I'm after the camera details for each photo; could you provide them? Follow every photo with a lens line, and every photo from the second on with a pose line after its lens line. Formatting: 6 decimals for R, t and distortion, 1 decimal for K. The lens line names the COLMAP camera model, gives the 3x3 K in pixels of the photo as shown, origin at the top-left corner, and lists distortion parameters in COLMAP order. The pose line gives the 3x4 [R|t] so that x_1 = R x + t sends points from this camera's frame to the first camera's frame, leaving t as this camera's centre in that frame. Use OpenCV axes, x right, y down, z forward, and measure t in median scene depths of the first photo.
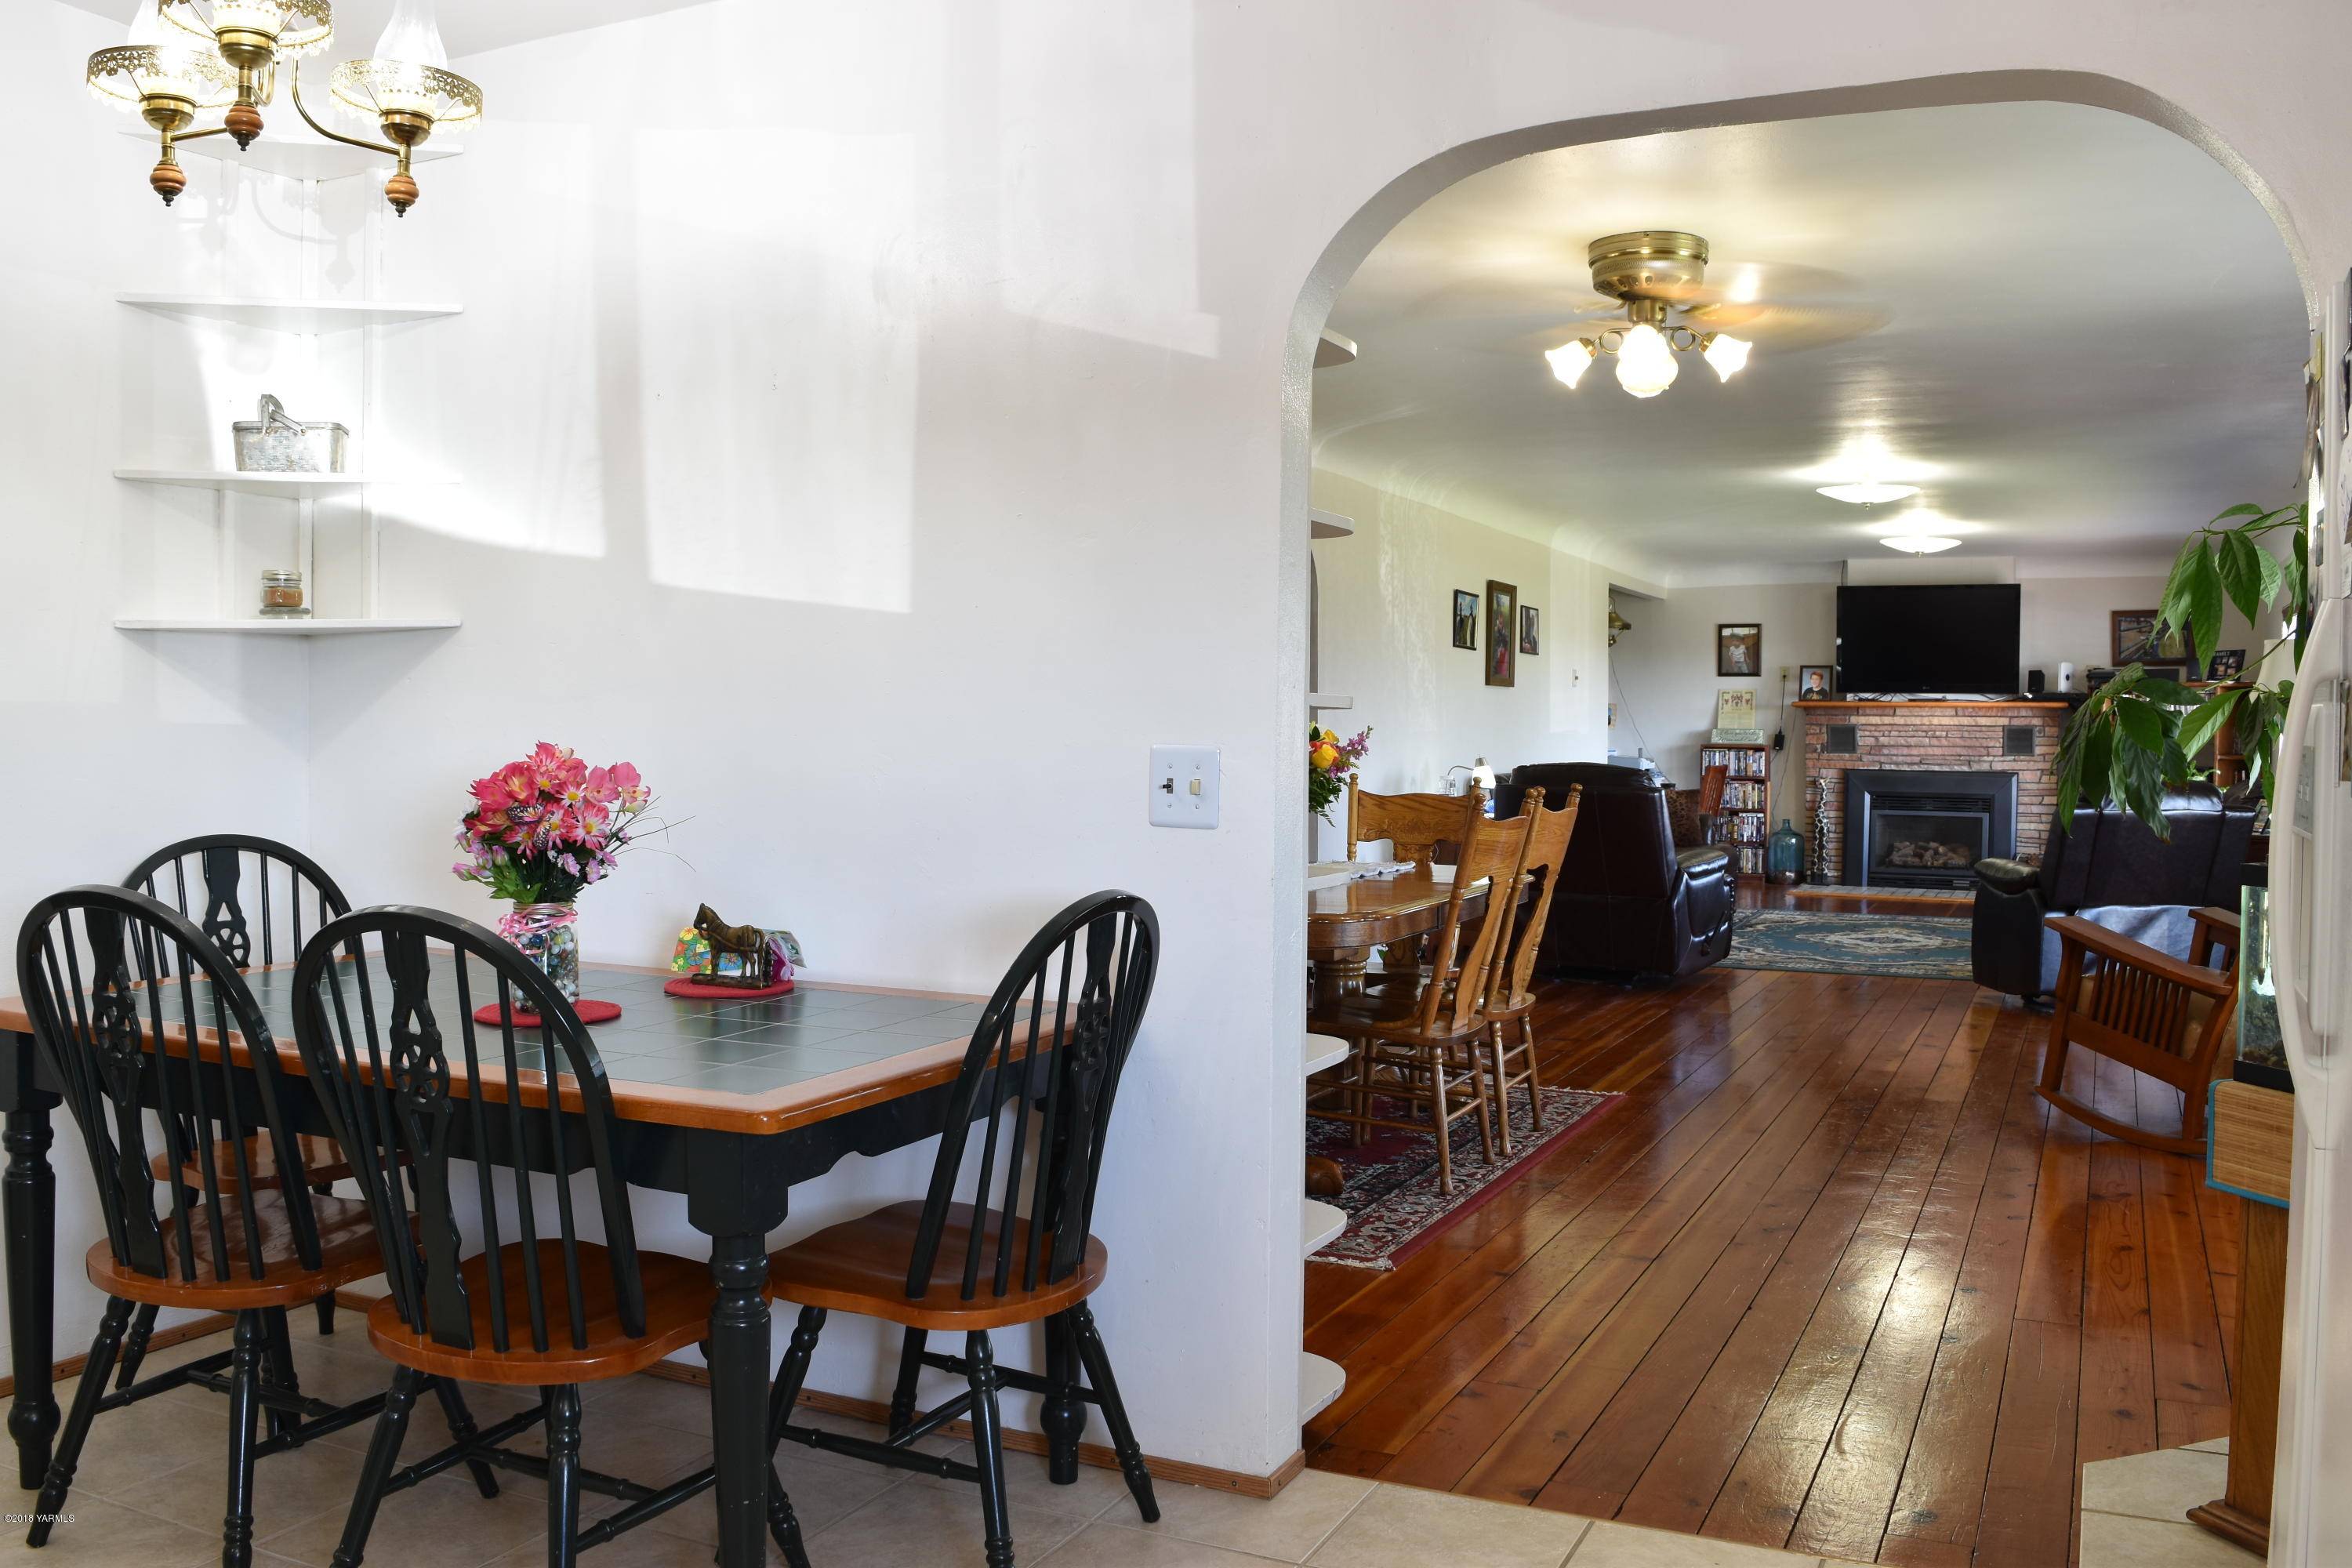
lens RADIAL K [[2060.7, 0, 1176.0], [0, 2060.7, 784.0], [0, 0, 1]] dist [-0.059116, -0.004166]
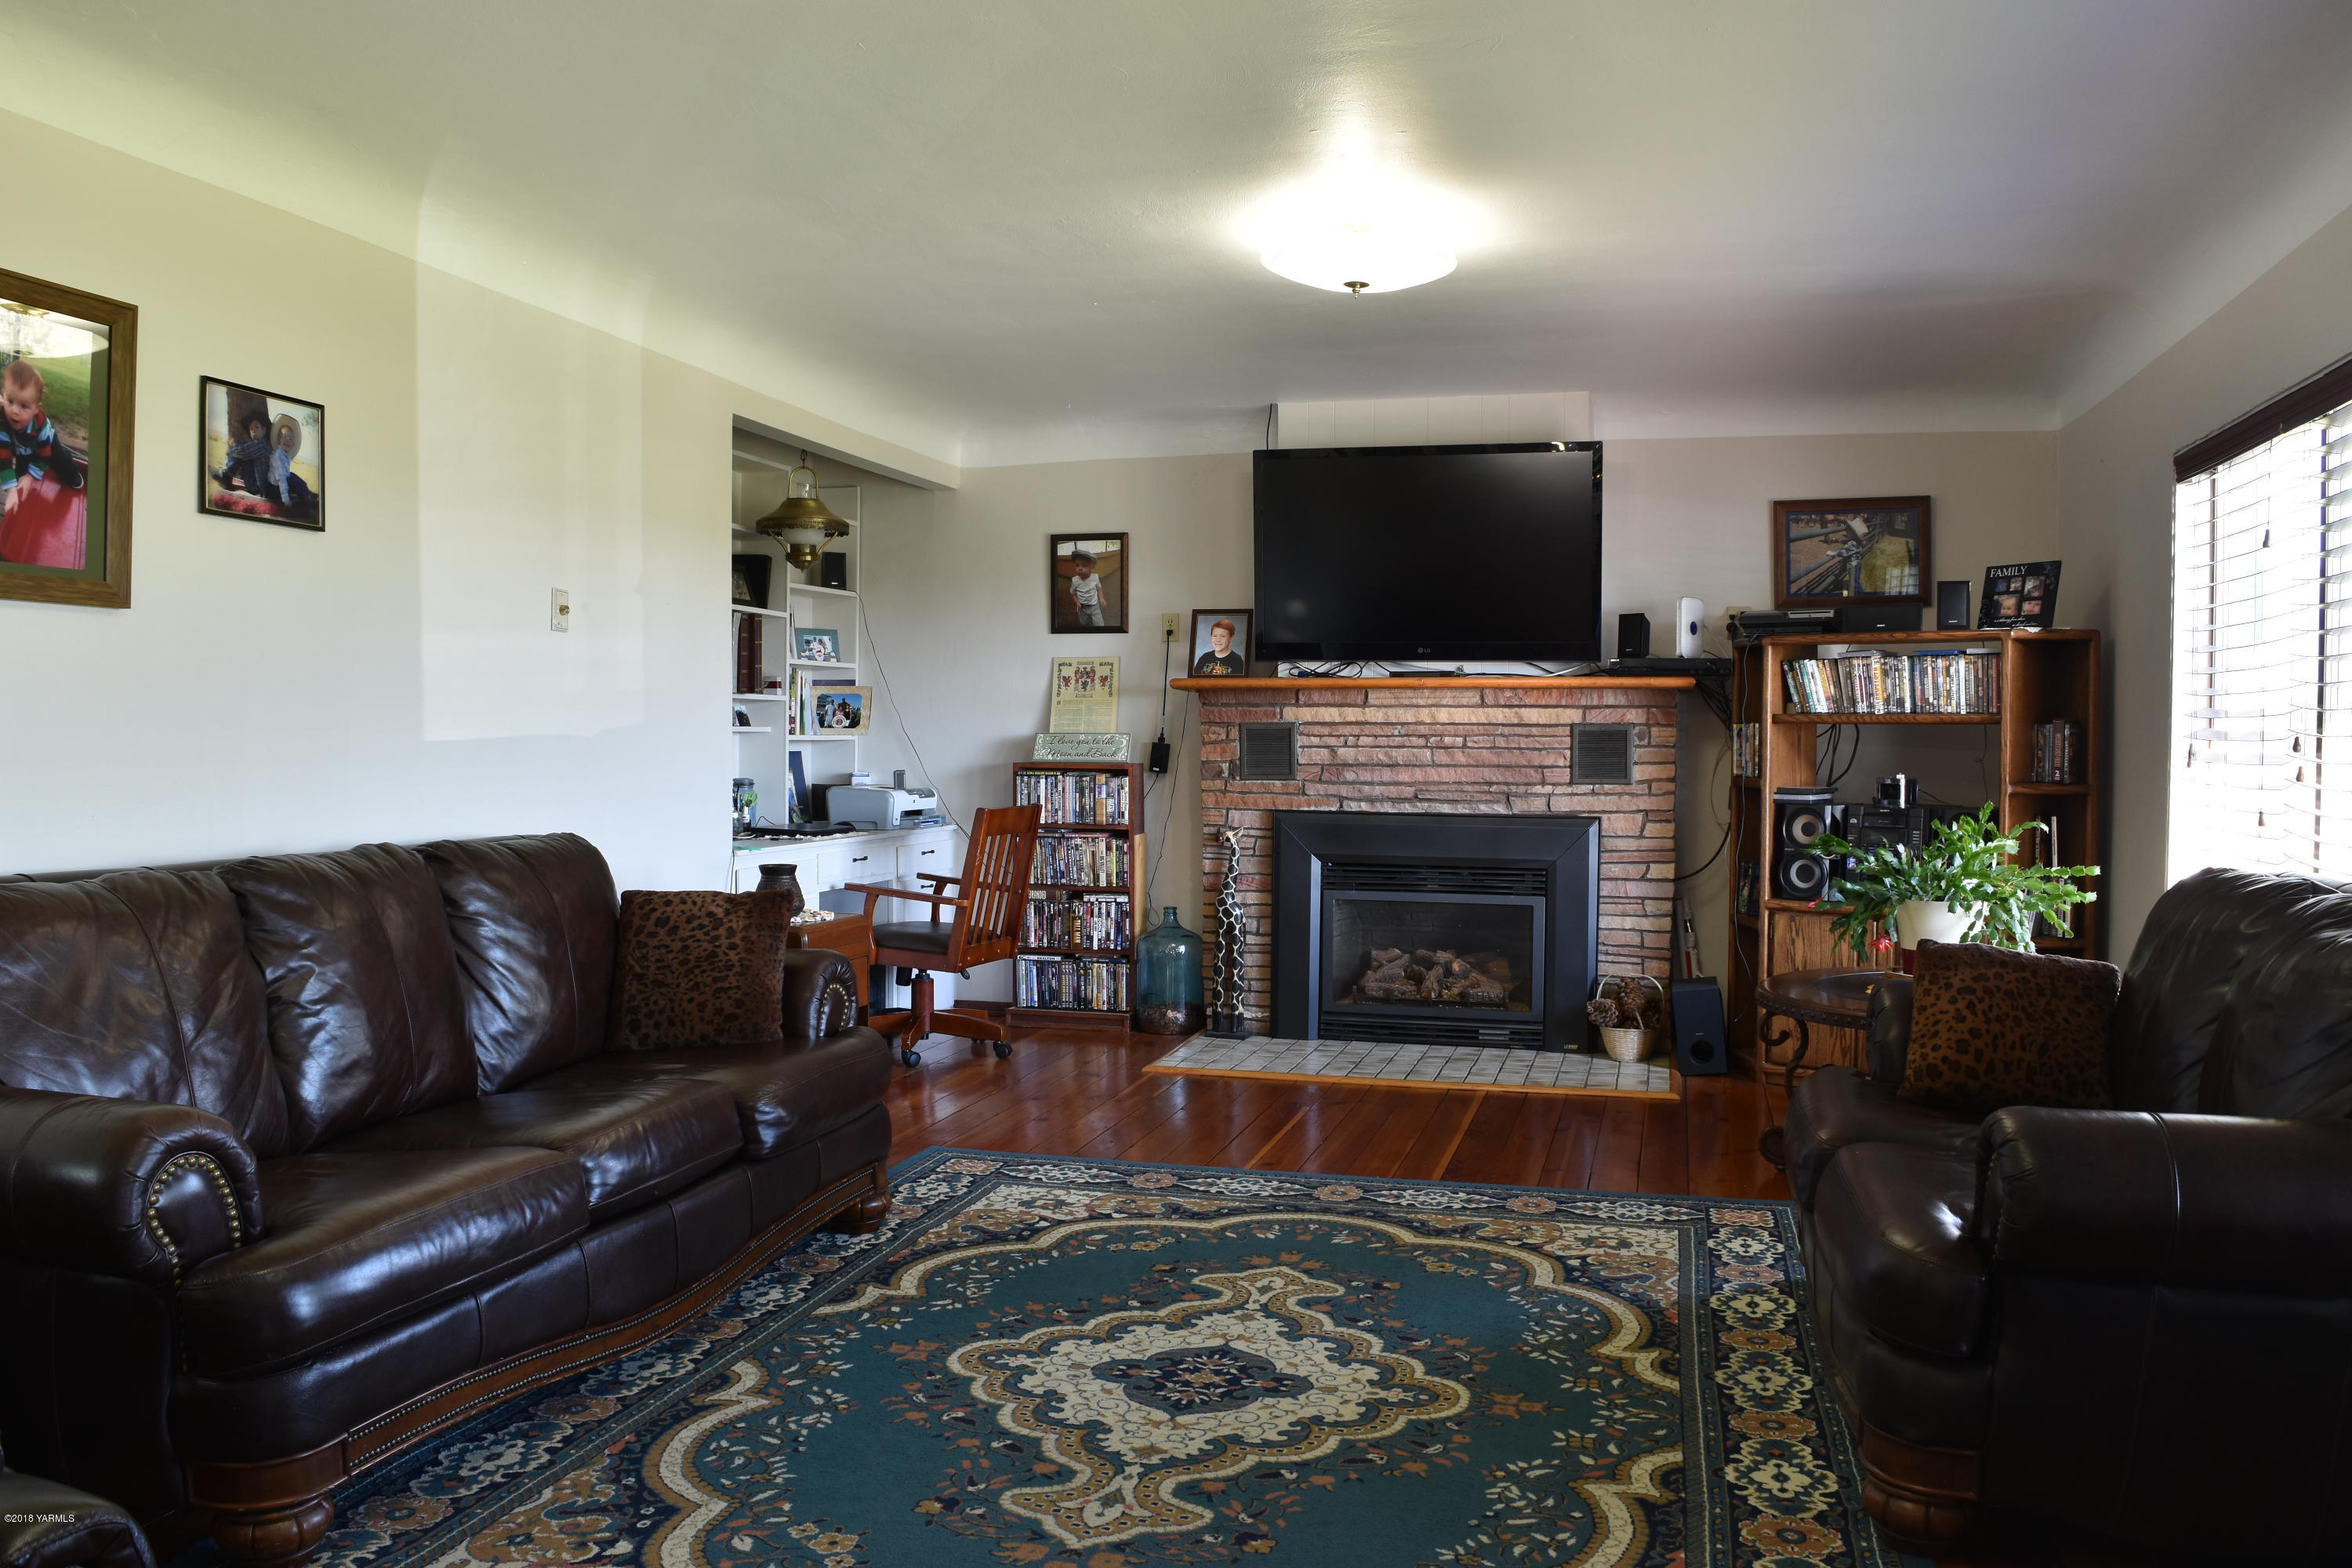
lens RADIAL K [[1839.4, 0, 1176.0], [0, 1839.4, 784.0], [0, 0, 1]] dist [-0.050613, 0.000322]
pose [[0.987257, -0.006554, 0.158997, 0.230503], [0.006836, 0.999976, -0.001230, -0.013575], [-0.158985, 0.002301, 0.987278, 0.552714]]
